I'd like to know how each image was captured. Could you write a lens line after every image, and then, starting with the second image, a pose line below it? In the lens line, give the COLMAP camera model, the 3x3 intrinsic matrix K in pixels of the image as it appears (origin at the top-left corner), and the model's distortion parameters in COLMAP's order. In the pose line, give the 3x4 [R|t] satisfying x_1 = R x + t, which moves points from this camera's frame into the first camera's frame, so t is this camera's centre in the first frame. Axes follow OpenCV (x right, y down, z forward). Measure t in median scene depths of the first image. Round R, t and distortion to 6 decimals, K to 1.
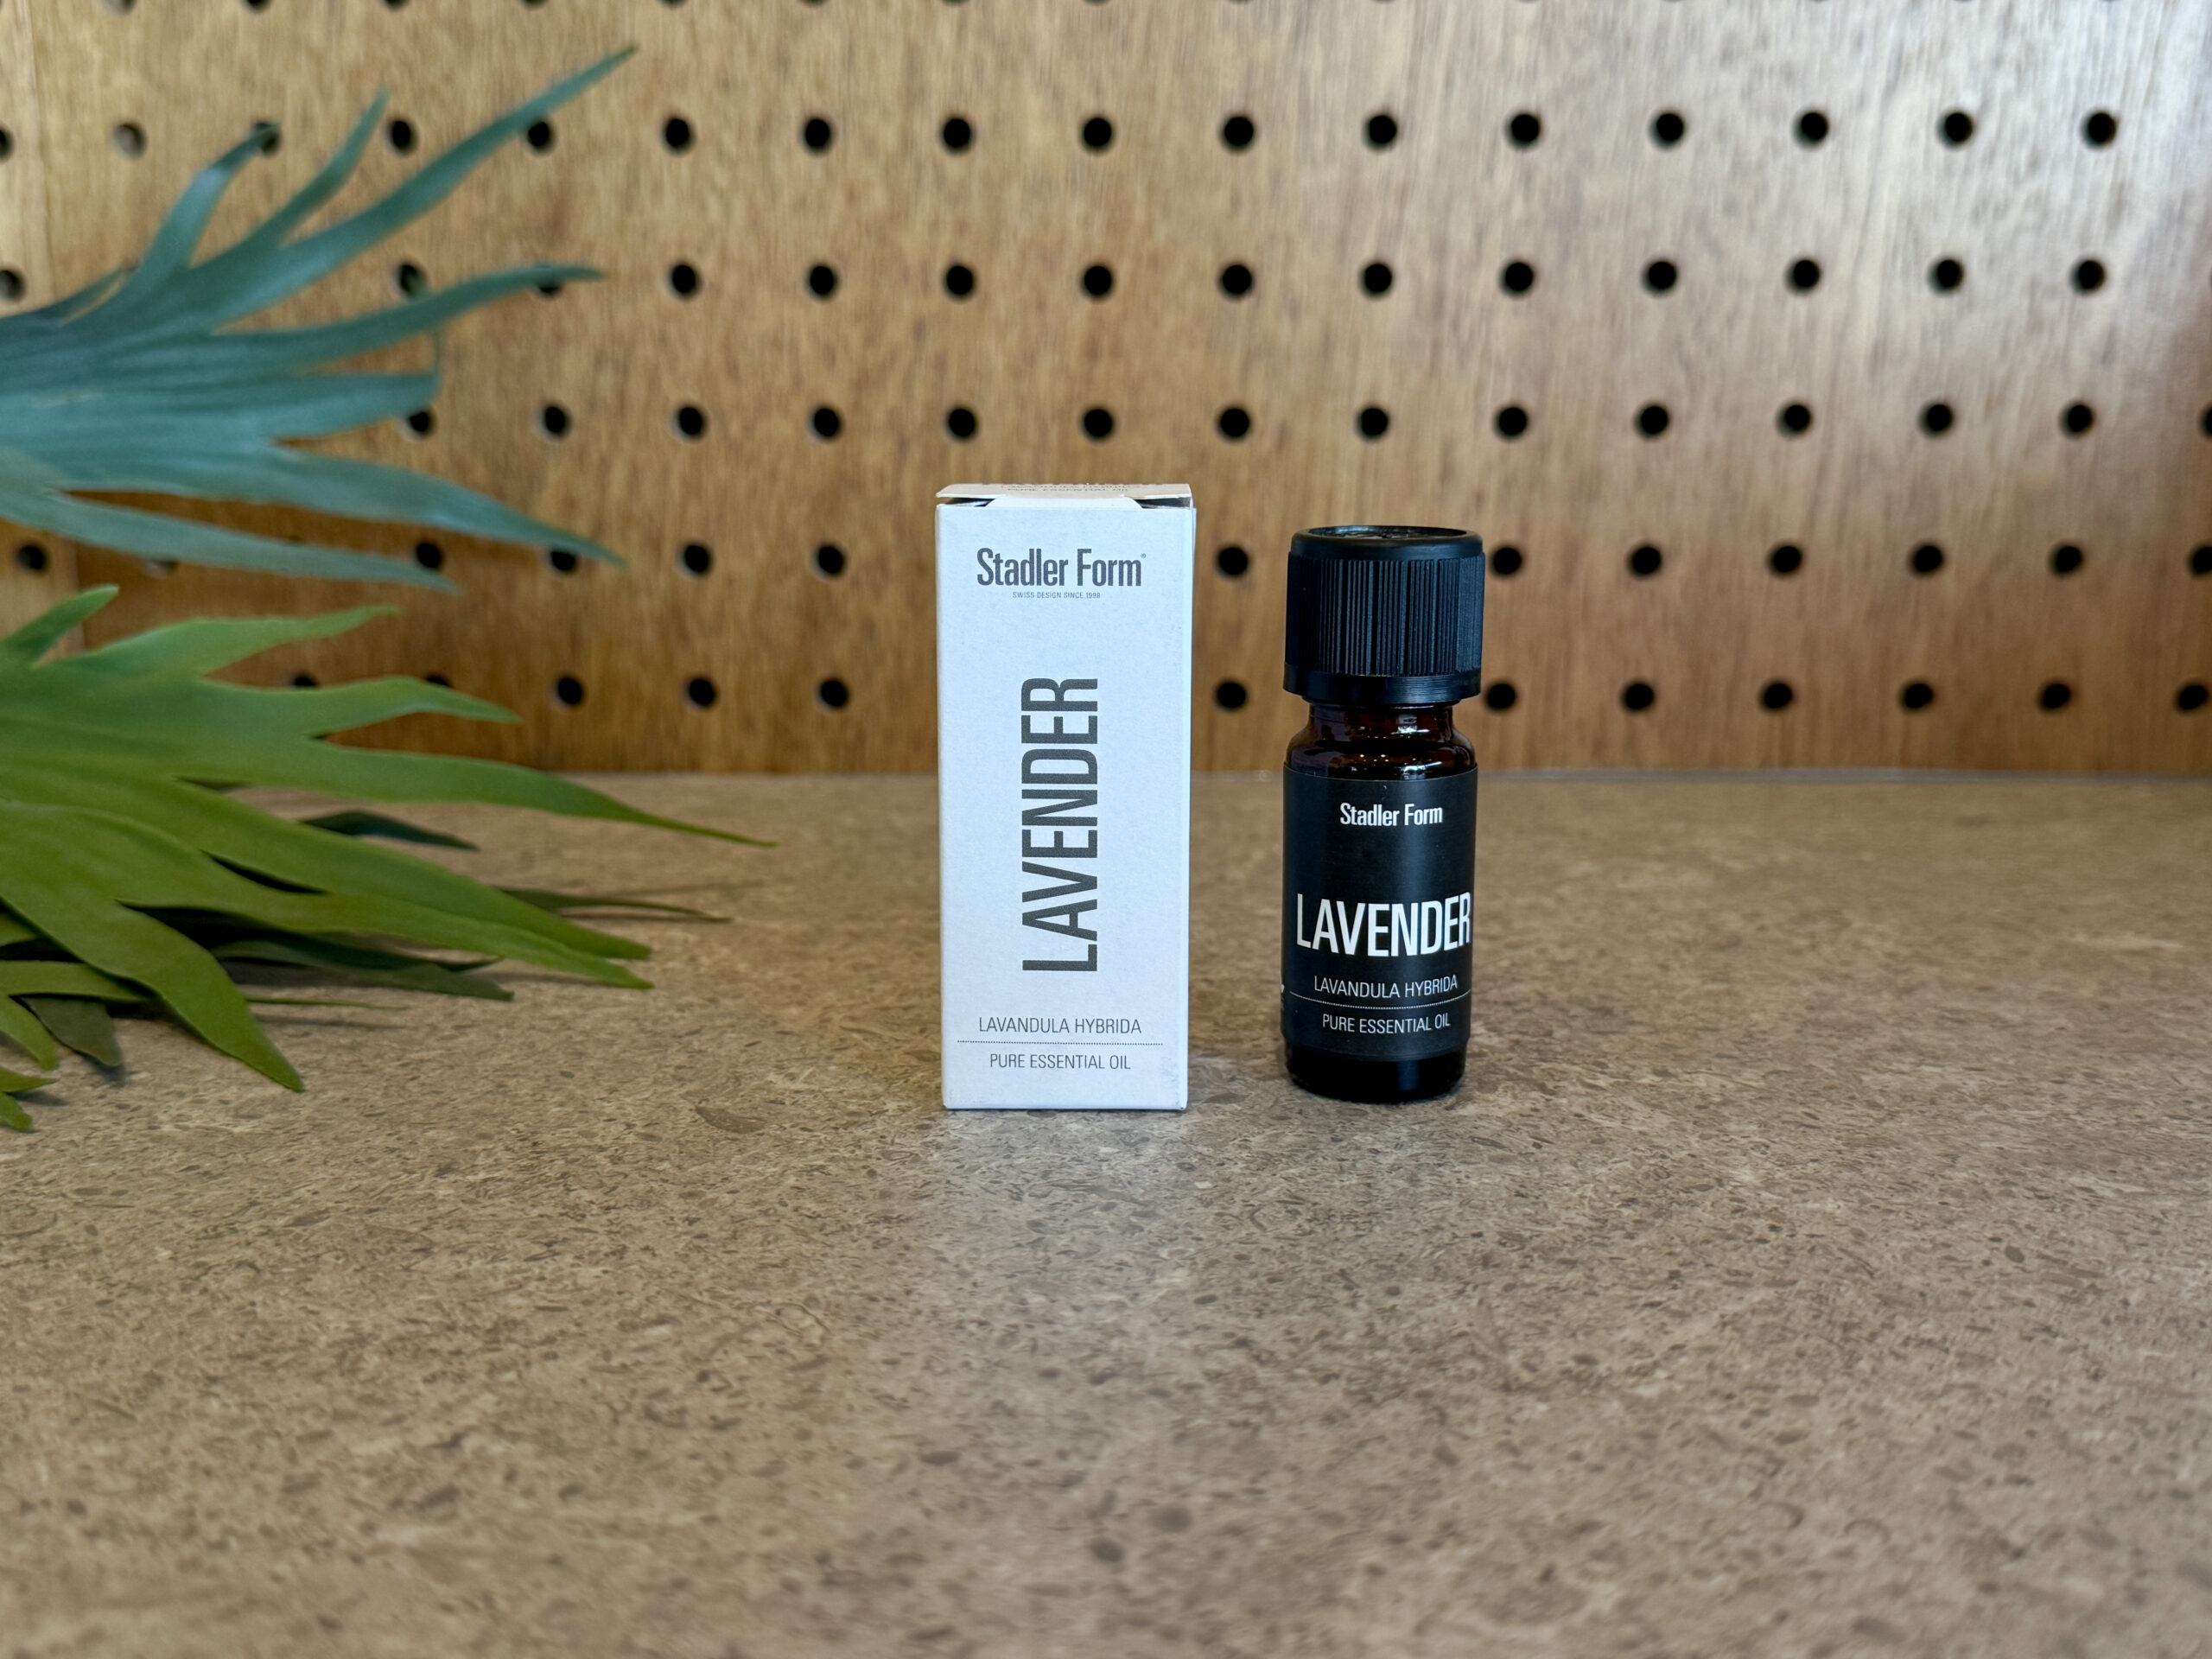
lens RADIAL K [[2261.9, 0, 1099.5], [0, 2261.9, 842.8], [0, 0, 1]] dist [0.211916, -0.623057]
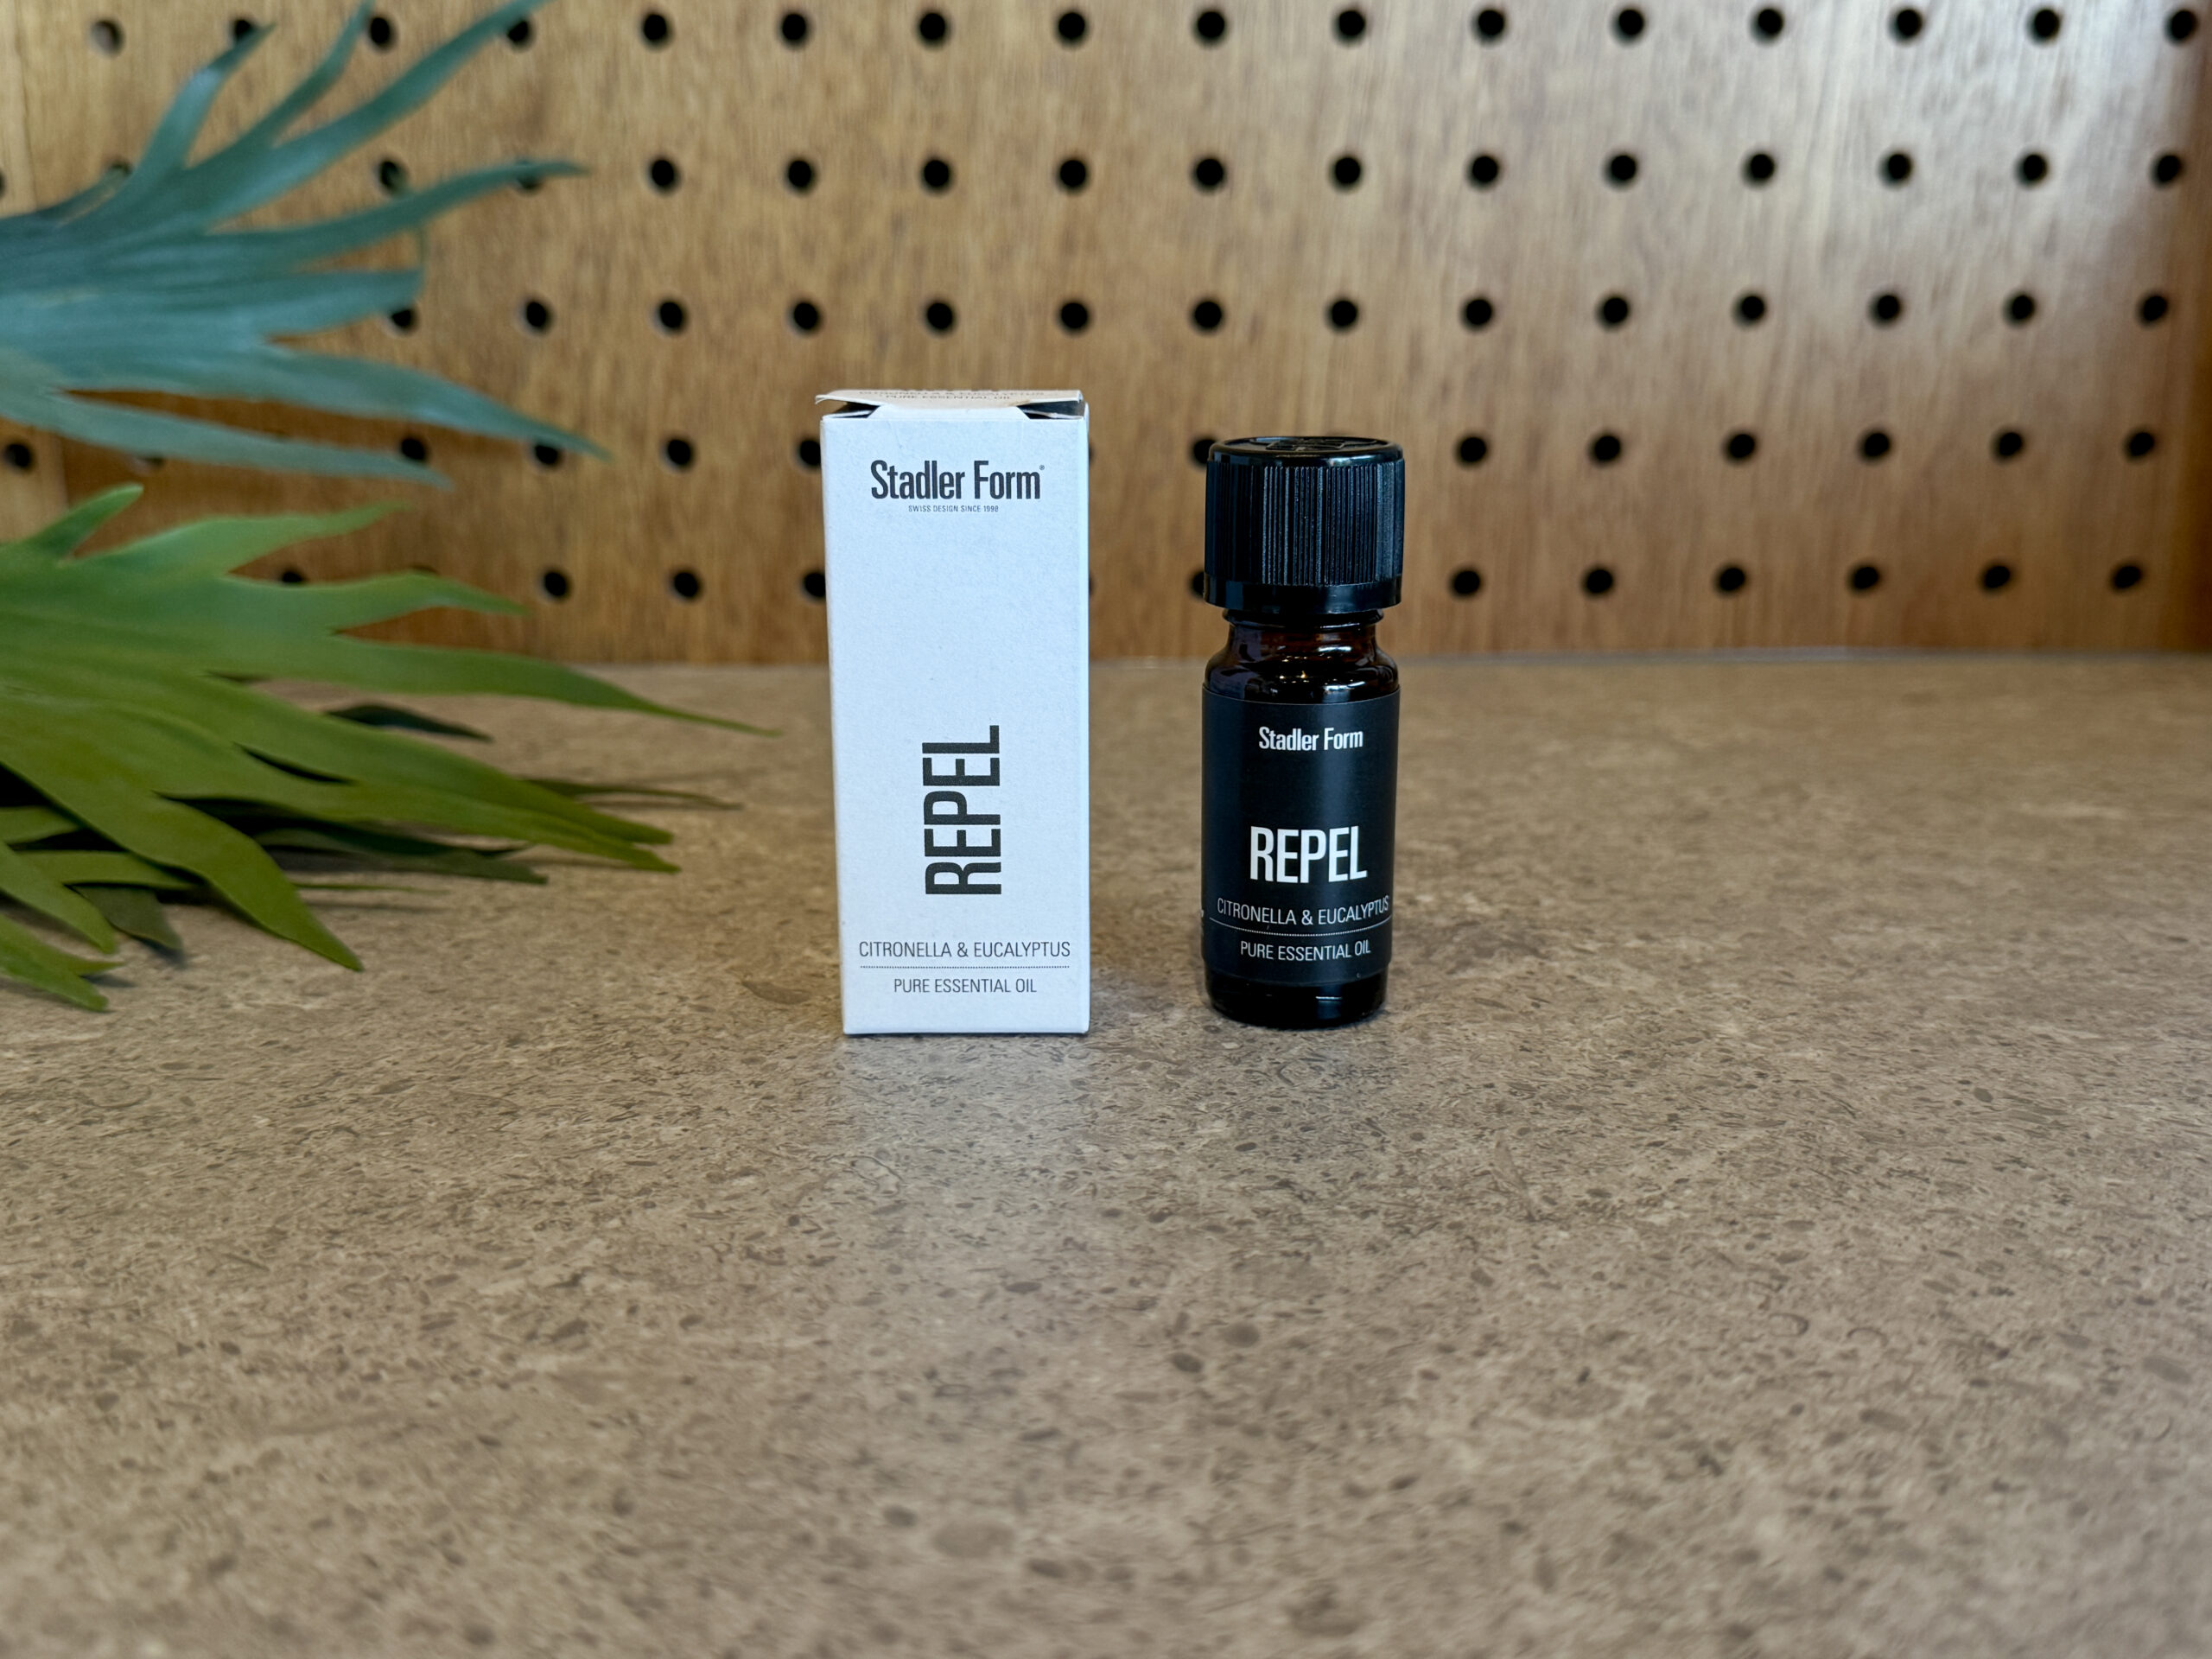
lens RADIAL K [[2266.5, 0, 1094.2], [0, 2266.5, 839.3], [0, 0, 1]] dist [0.208592, -0.617371]
pose [[0.999432, -0.011660, 0.031630, -0.053028], [0.010143, 0.998809, 0.047722, 0.001720], [-0.032149, -0.047374, 0.998360, -0.065664]]
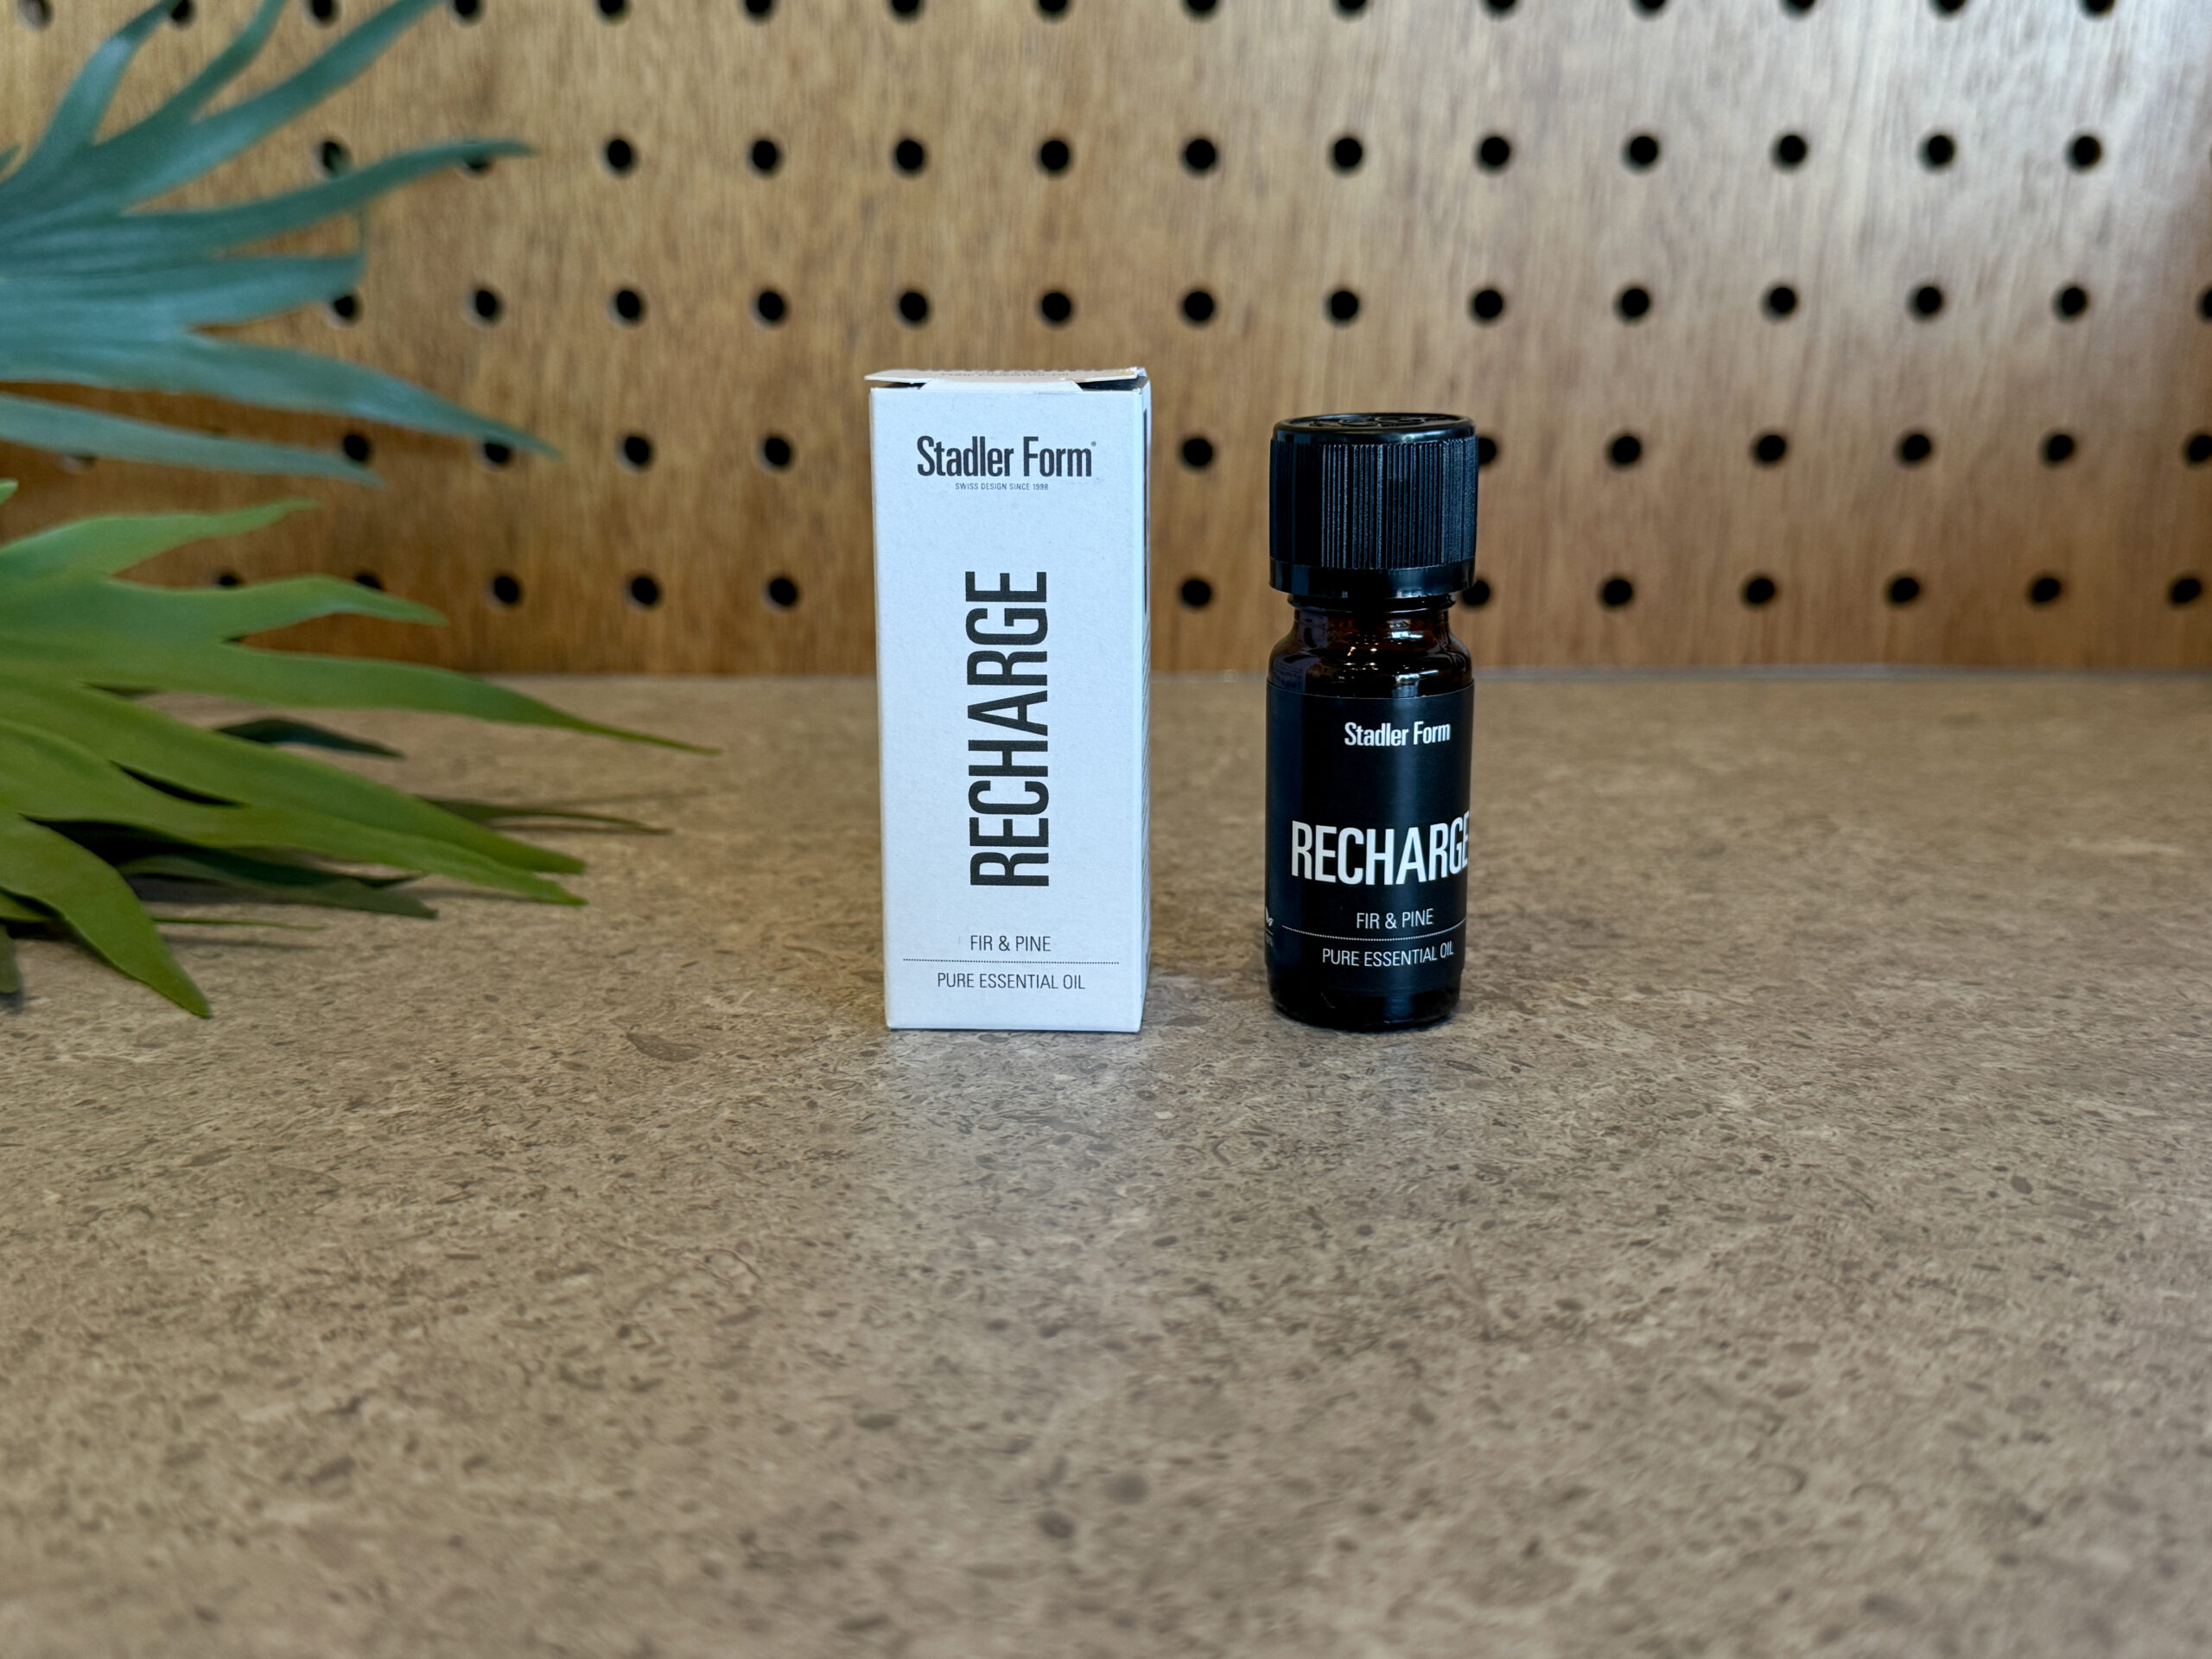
lens RADIAL K [[2267.8, 0, 1098.2], [0, 2267.8, 827.3], [0, 0, 1]] dist [0.210733, -0.630803]
pose [[0.999902, -0.004776, 0.013175, 0.006770], [0.004269, 0.999258, 0.038276, -0.005436], [-0.013349, -0.038216, 0.999180, 0.062481]]
